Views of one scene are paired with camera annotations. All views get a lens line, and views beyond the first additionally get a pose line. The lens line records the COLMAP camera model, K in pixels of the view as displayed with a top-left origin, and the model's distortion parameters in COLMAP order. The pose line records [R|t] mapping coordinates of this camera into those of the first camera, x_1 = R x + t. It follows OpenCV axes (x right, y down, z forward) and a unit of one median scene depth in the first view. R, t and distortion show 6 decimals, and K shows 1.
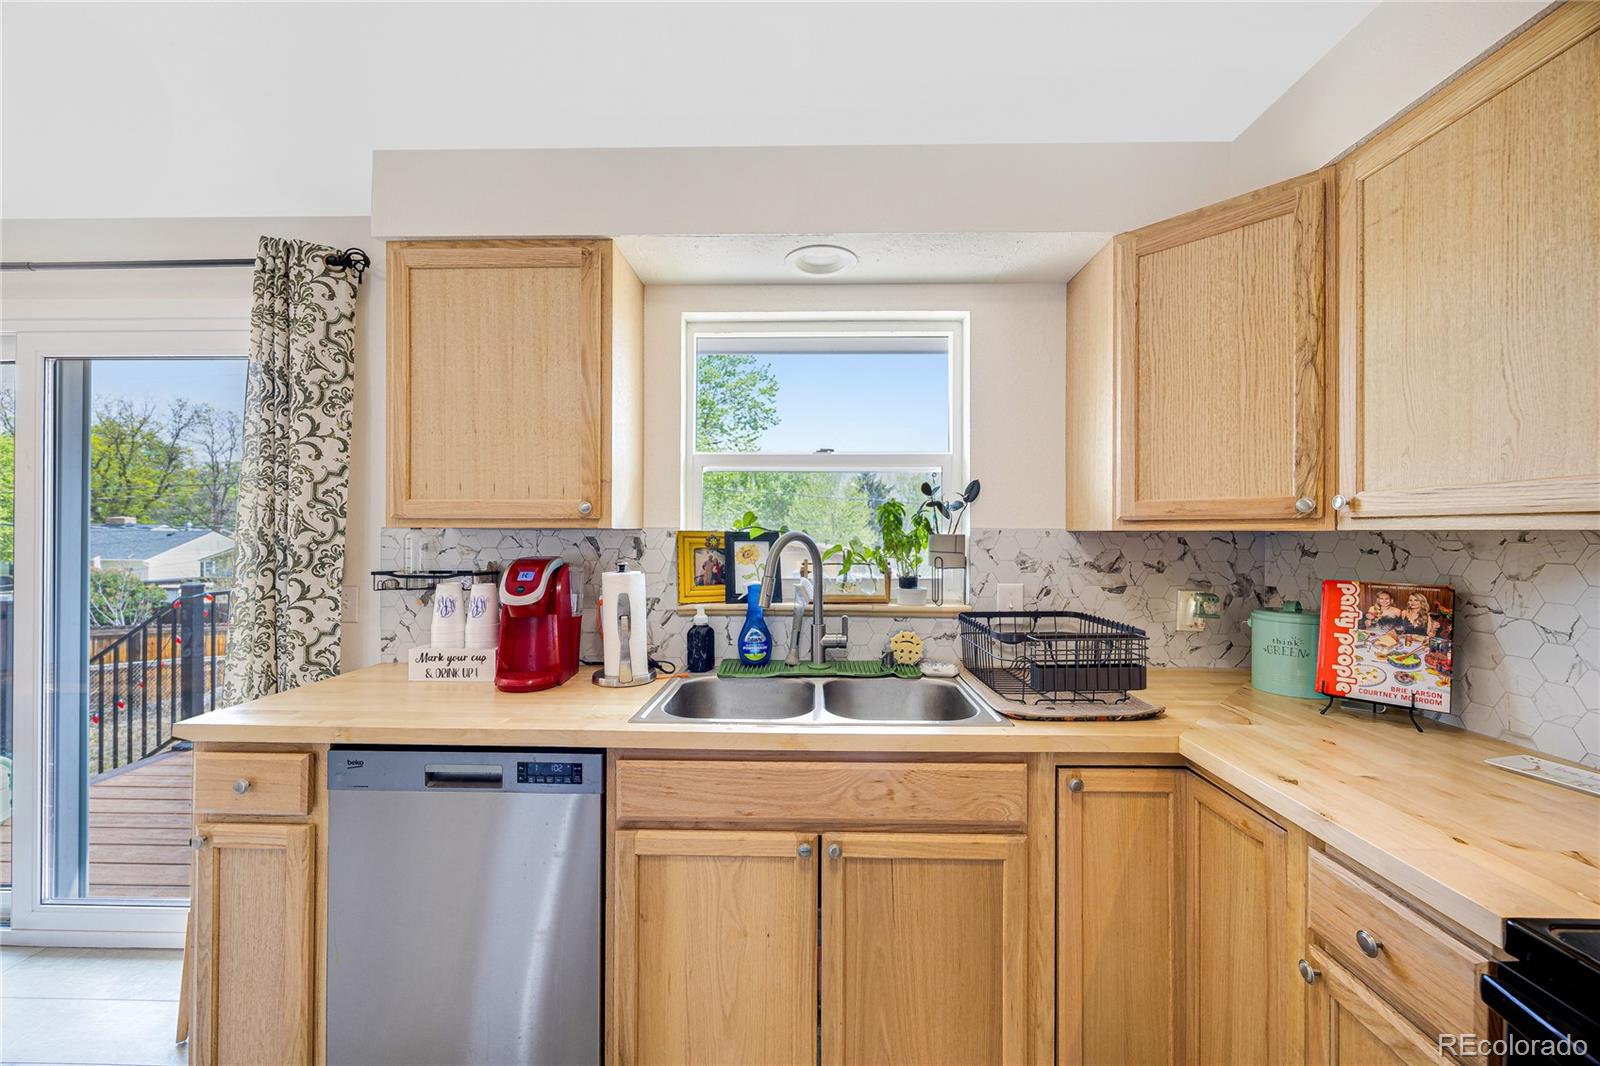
lens RADIAL K [[607.4, 0, 803.1], [0, 607.4, 531.7], [0, 0, 1]] dist [-0.003384, 0.000437]
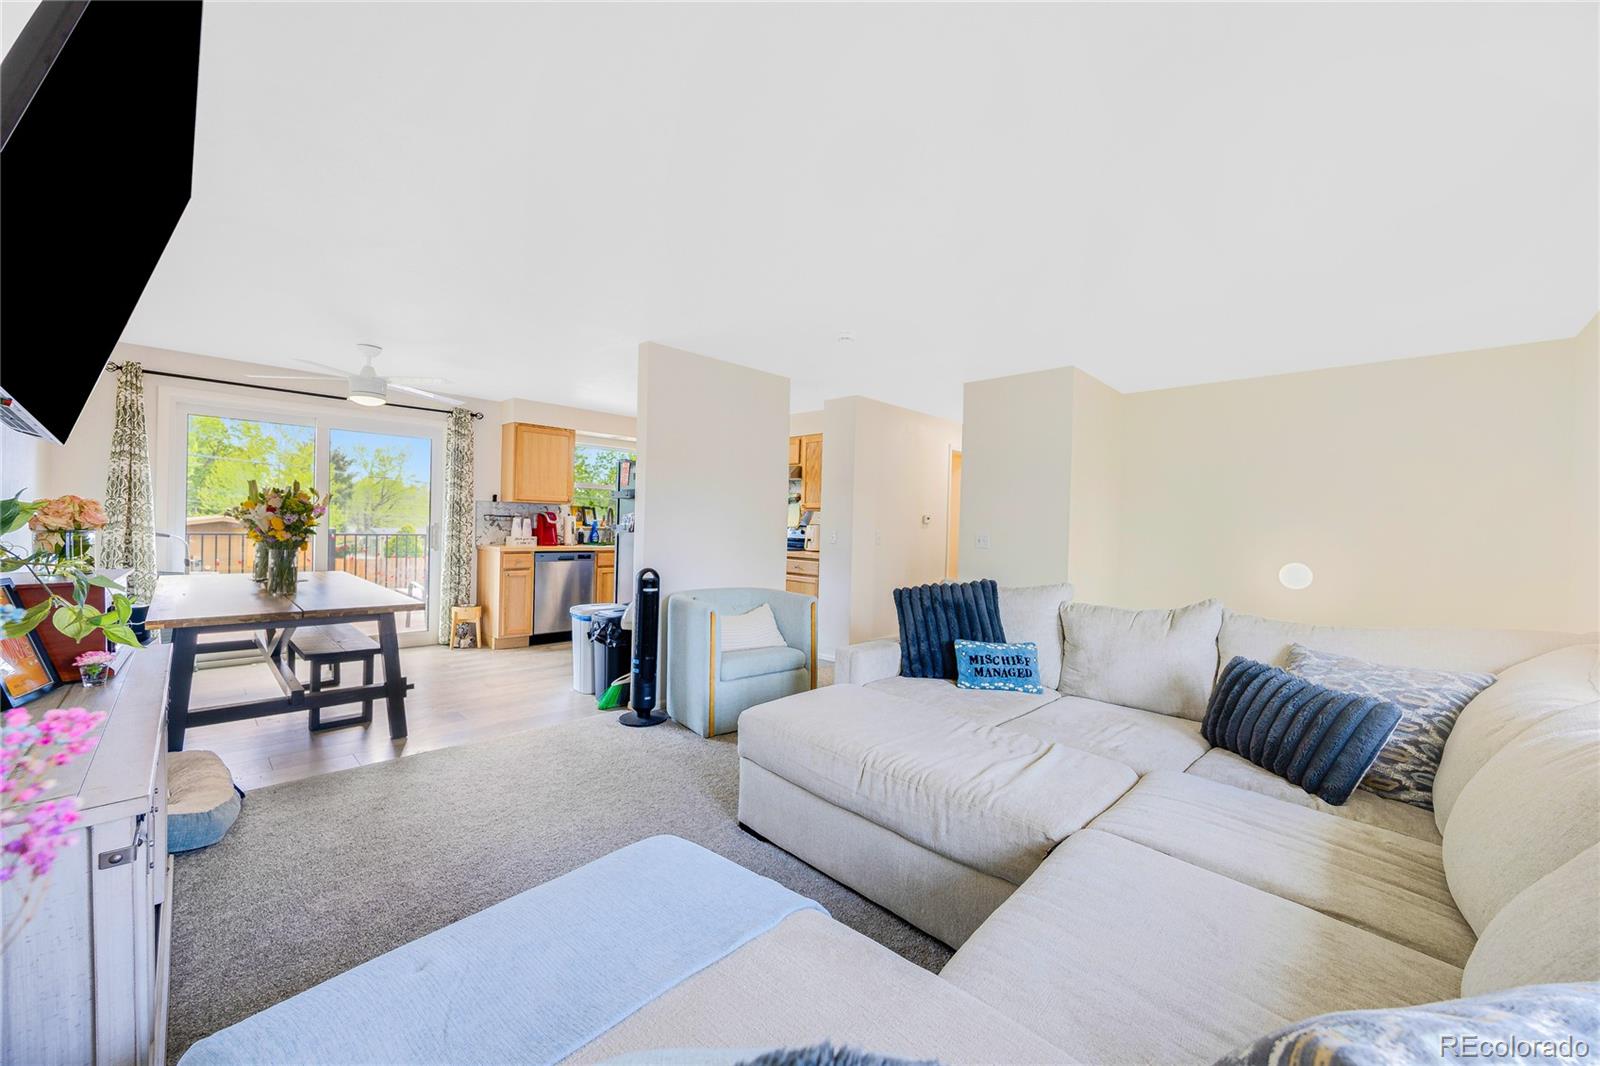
lens RADIAL K [[607.4, 0, 803.1], [0, 607.4, 531.7], [0, 0, 1]] dist [-0.003384, 0.000437]
pose [[0.685025, 0.007221, 0.728484, -2.299365], [-0.024151, 0.999626, 0.012802, 0.090060], [-0.728119, -0.026363, 0.684943, -2.937377]]
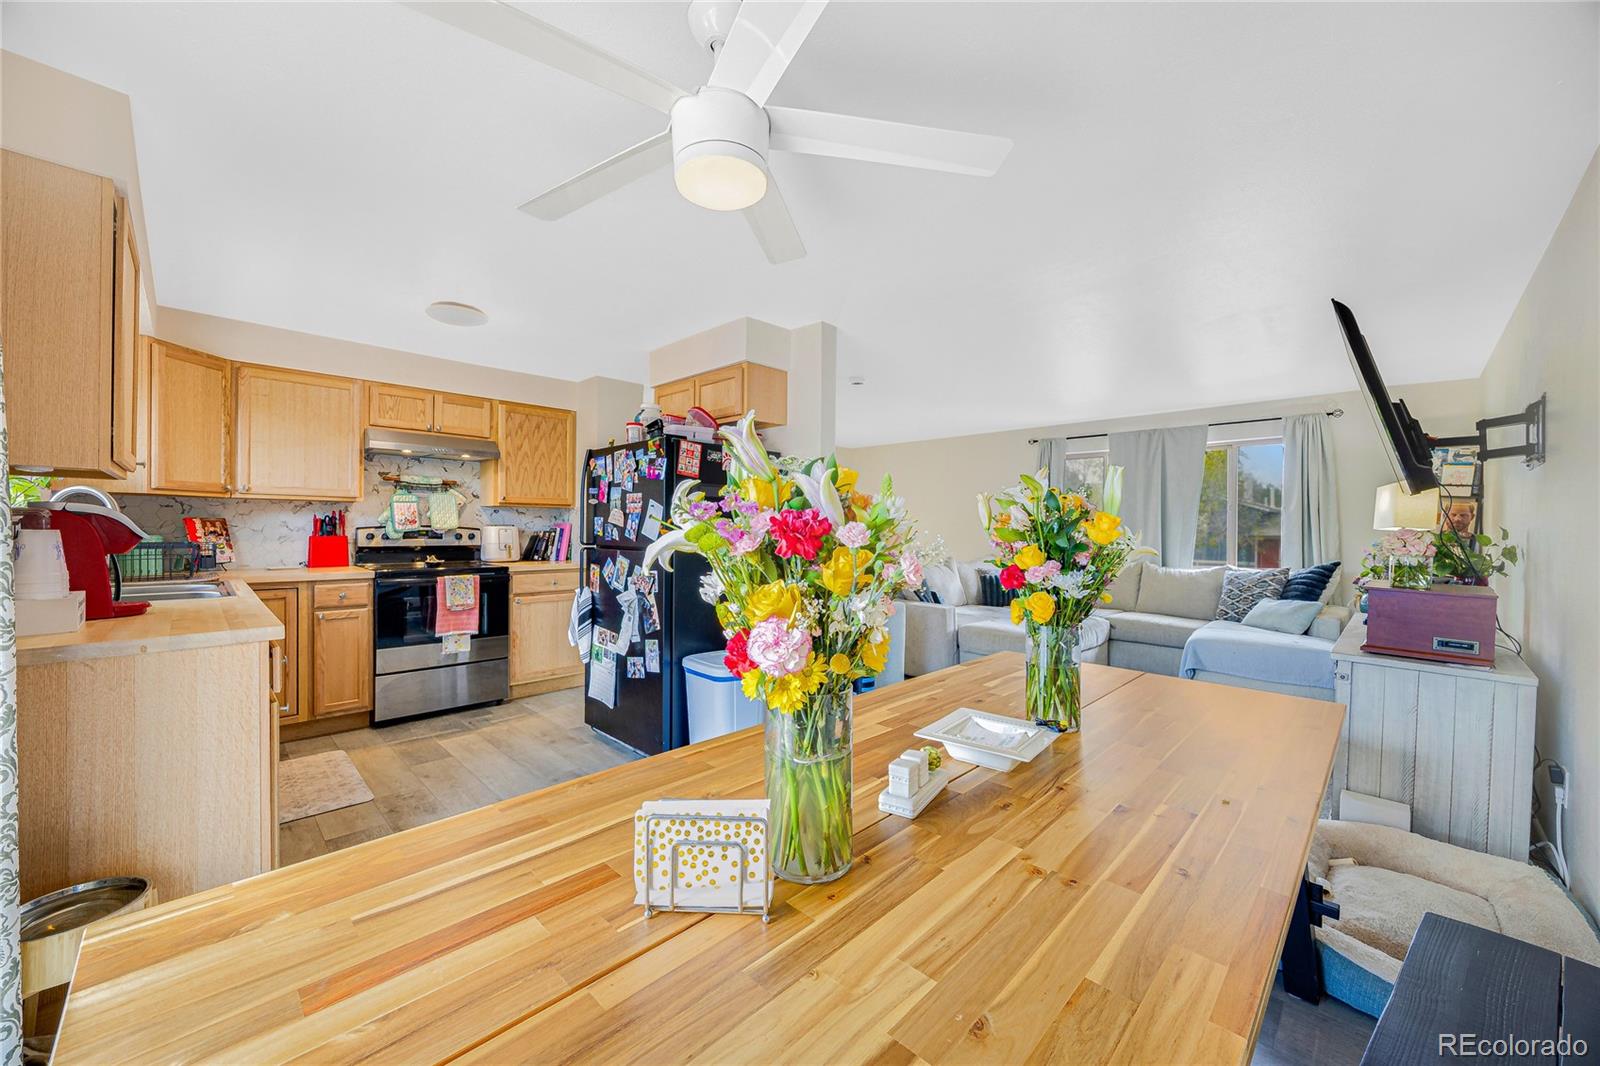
lens RADIAL K [[607.4, 0, 803.1], [0, 607.4, 531.7], [0, 0, 1]] dist [-0.003384, 0.000437]
pose [[-0.726211, -0.016912, 0.687264, -2.376373], [-0.013593, 0.999855, 0.010241, 0.074822], [-0.687338, -0.001904, -0.726335, 1.020697]]
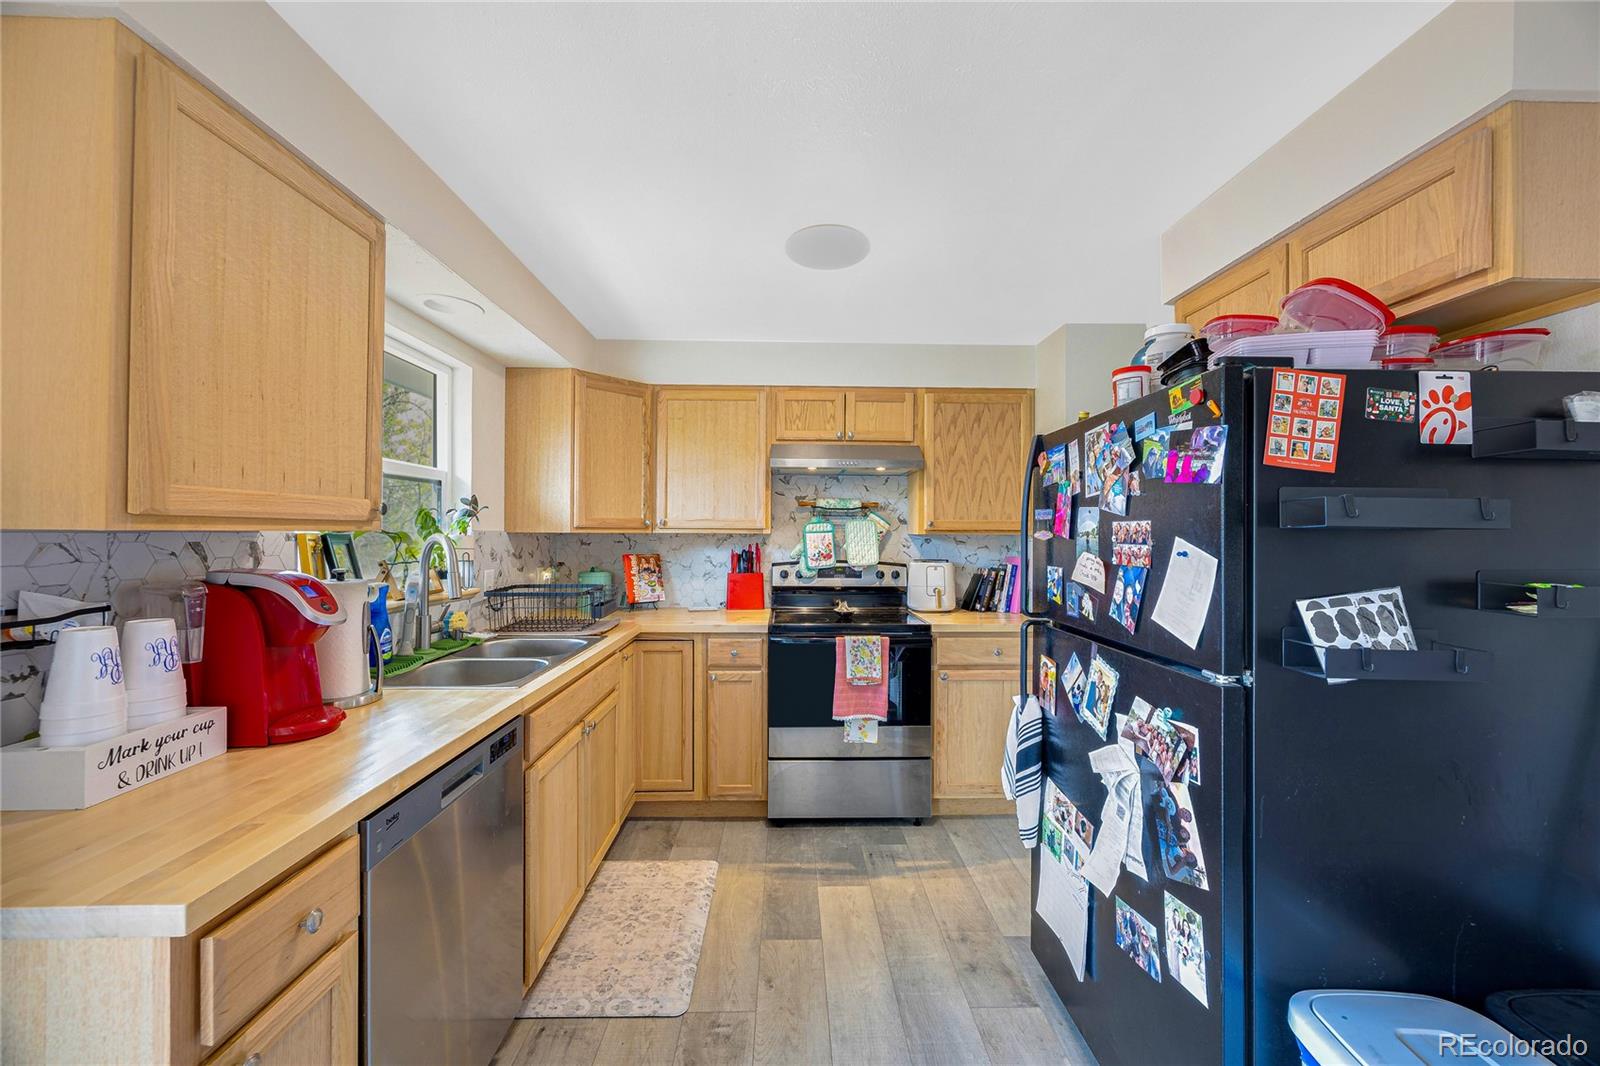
lens RADIAL K [[607.4, 0, 803.1], [0, 607.4, 531.7], [0, 0, 1]] dist [-0.003384, 0.000437]
pose [[-0.046251, -0.000882, 0.998929, -1.378225], [-0.005185, 0.999986, 0.000643, -0.009918], [-0.998916, -0.005150, -0.046255, 0.421245]]
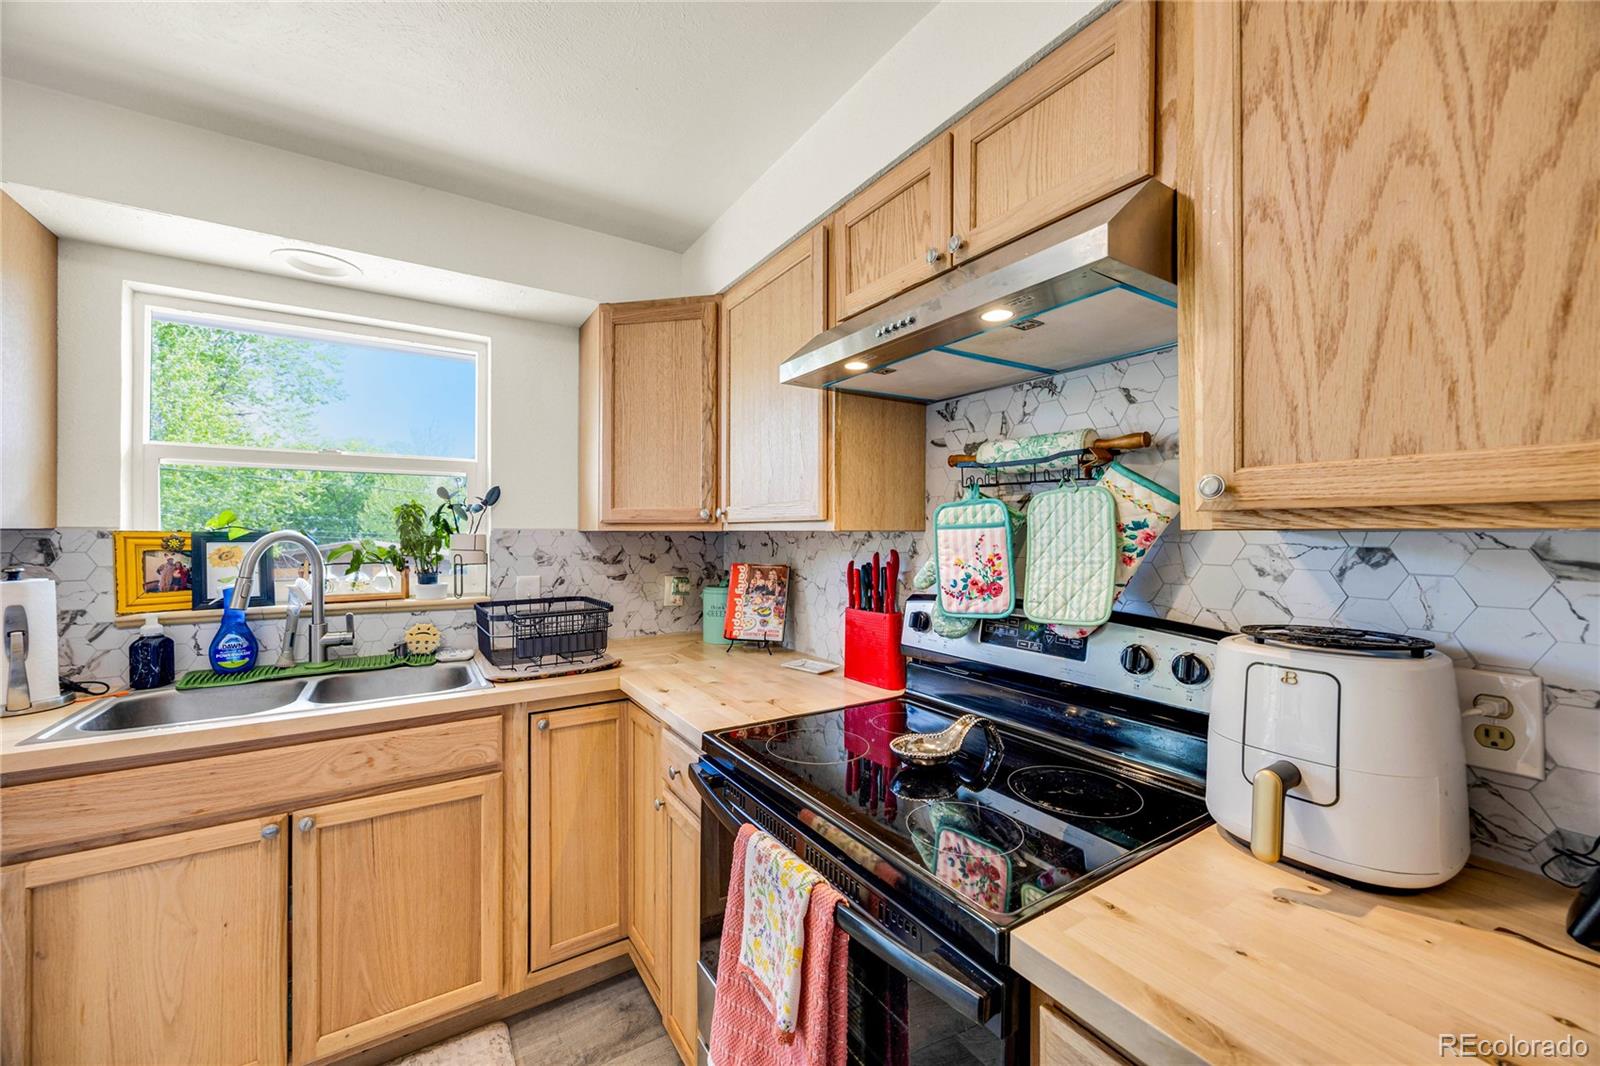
lens RADIAL K [[607.4, 0, 803.1], [0, 607.4, 531.7], [0, 0, 1]] dist [-0.003384, 0.000437]
pose [[0.825541, -0.000421, 0.564341, 0.145837], [0.000405, 1.000000, 0.000153, 0.000022], [-0.564341, 0.000102, 0.825542, -0.337130]]
